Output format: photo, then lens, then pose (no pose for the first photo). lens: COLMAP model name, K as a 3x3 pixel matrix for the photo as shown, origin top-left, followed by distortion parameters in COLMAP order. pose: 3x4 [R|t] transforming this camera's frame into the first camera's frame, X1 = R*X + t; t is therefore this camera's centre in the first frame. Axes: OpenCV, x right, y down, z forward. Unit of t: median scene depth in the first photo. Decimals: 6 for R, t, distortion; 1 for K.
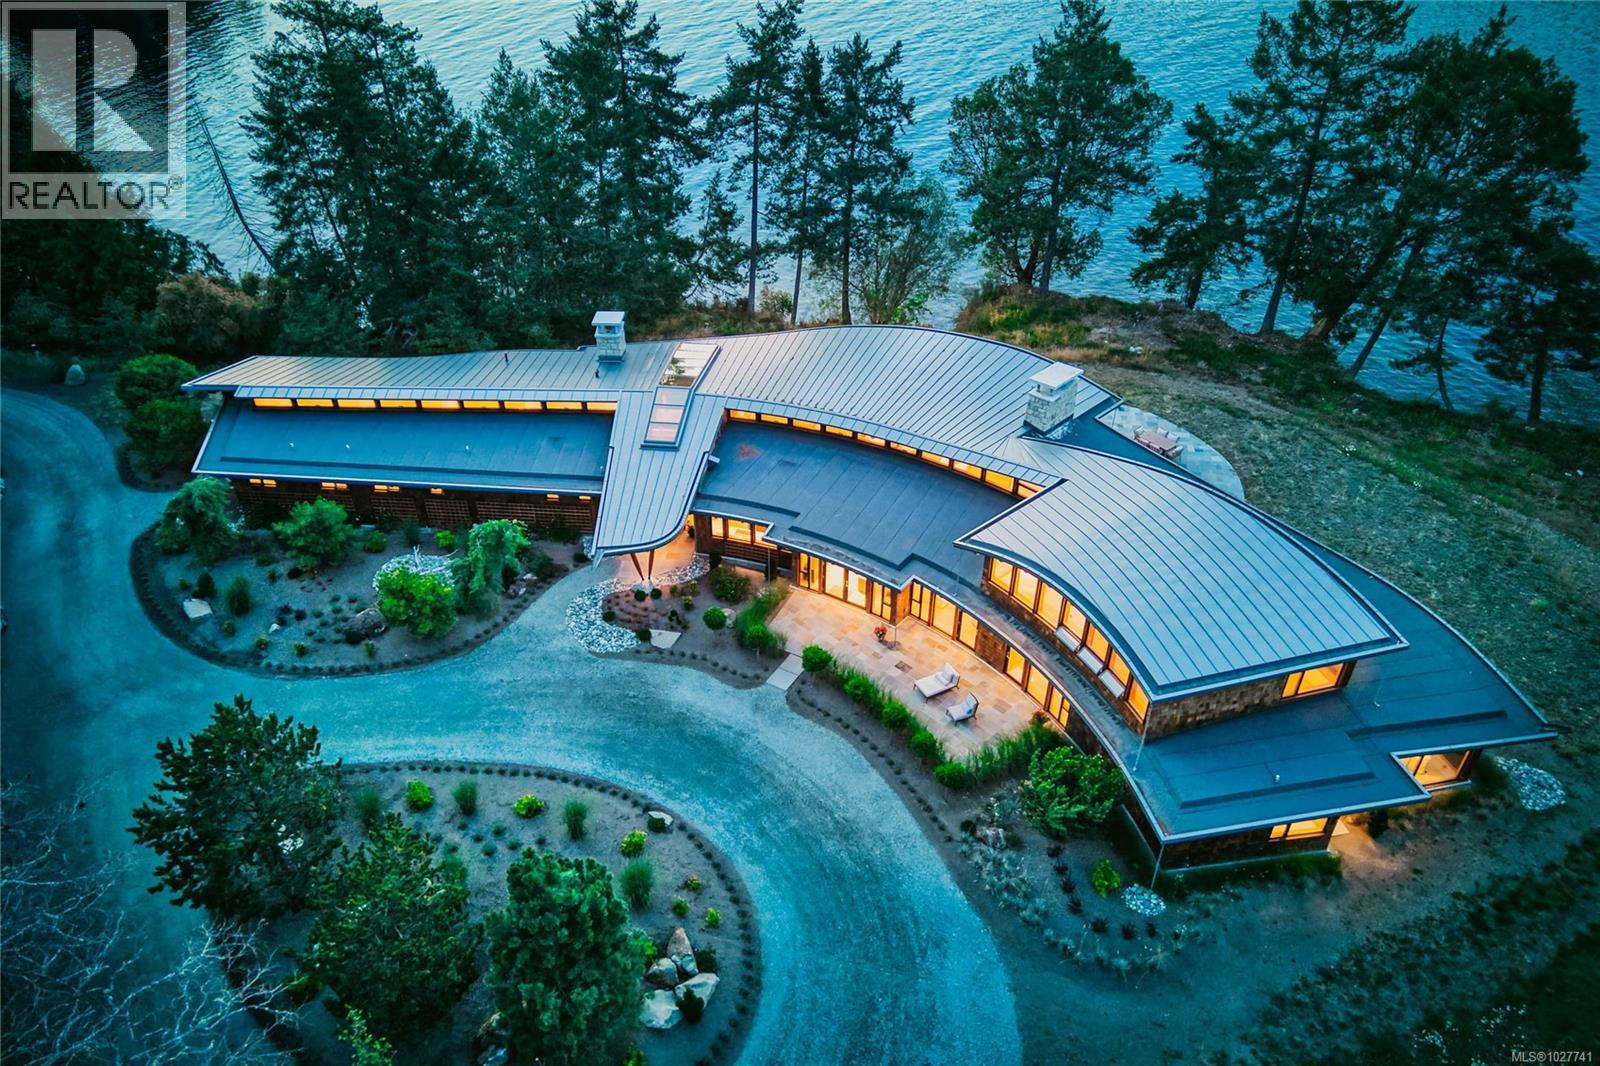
lens RADIAL K [[1156.5, 0, 800.0], [0, 1156.5, 533.0], [0, 0, 1]] dist [0.100789, -0.117189]
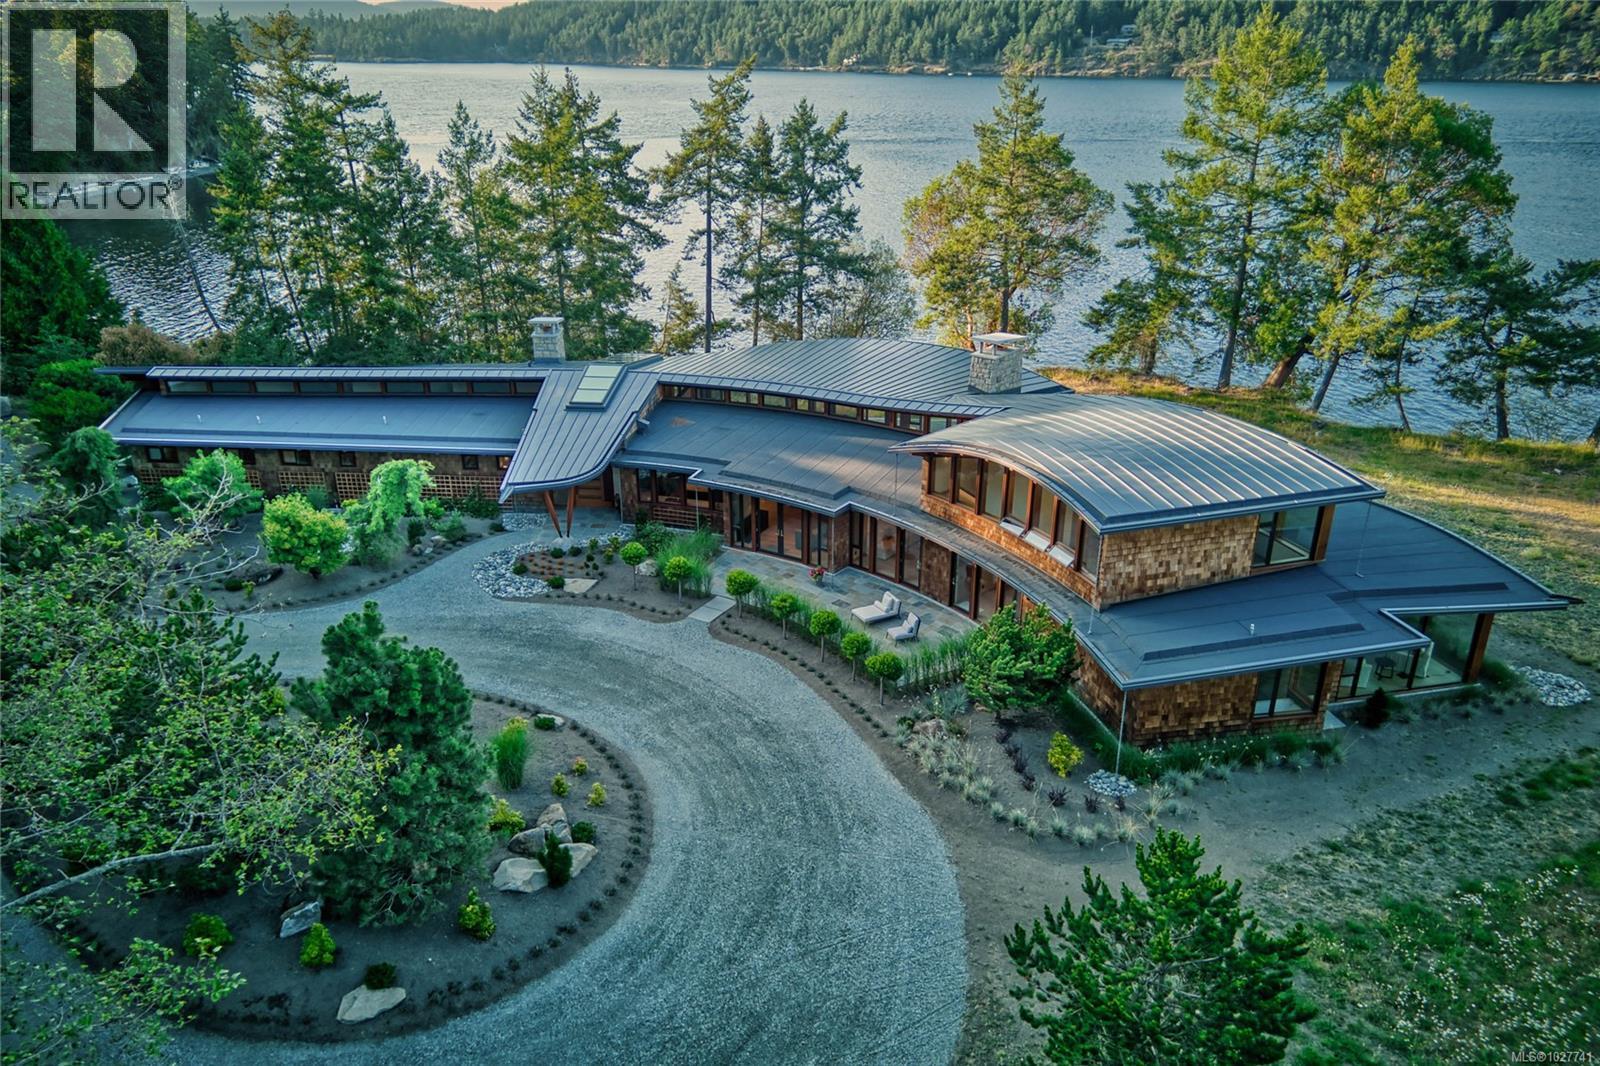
lens RADIAL K [[1140.2, 0, 800.0], [0, 1140.2, 533.0], [0, 0, 1]] dist [0.099379, -0.118659]
pose [[0.999949, -0.009738, 0.002498, 0.056622], [0.010052, 0.973300, -0.229315, 0.269969], [-0.000198, 0.229329, 0.973349, 0.122586]]
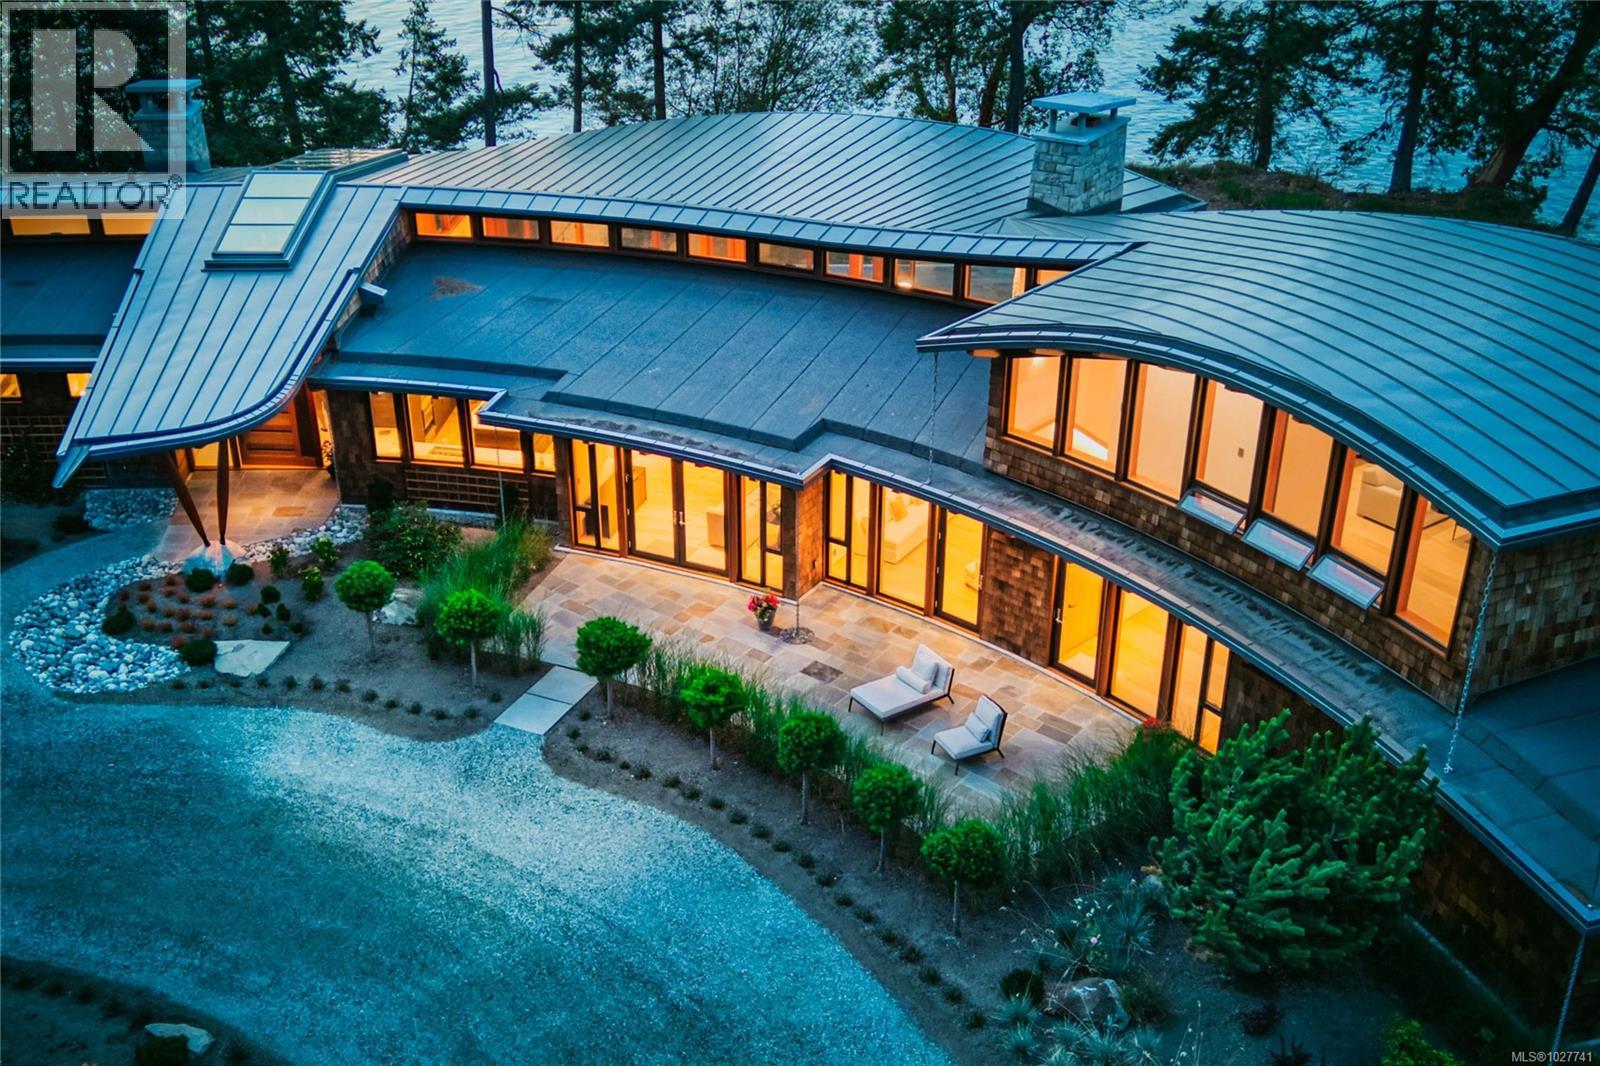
lens RADIAL K [[1672.4, 0, 807.6], [0, 1672.4, 530.2], [0, 0, 1]] dist [0.128513, -0.271394]
pose [[0.993077, -0.054568, 0.104025, 0.023359], [0.071028, 0.984273, -0.161748, 0.166490], [-0.093563, 0.168017, 0.981334, 0.390343]]
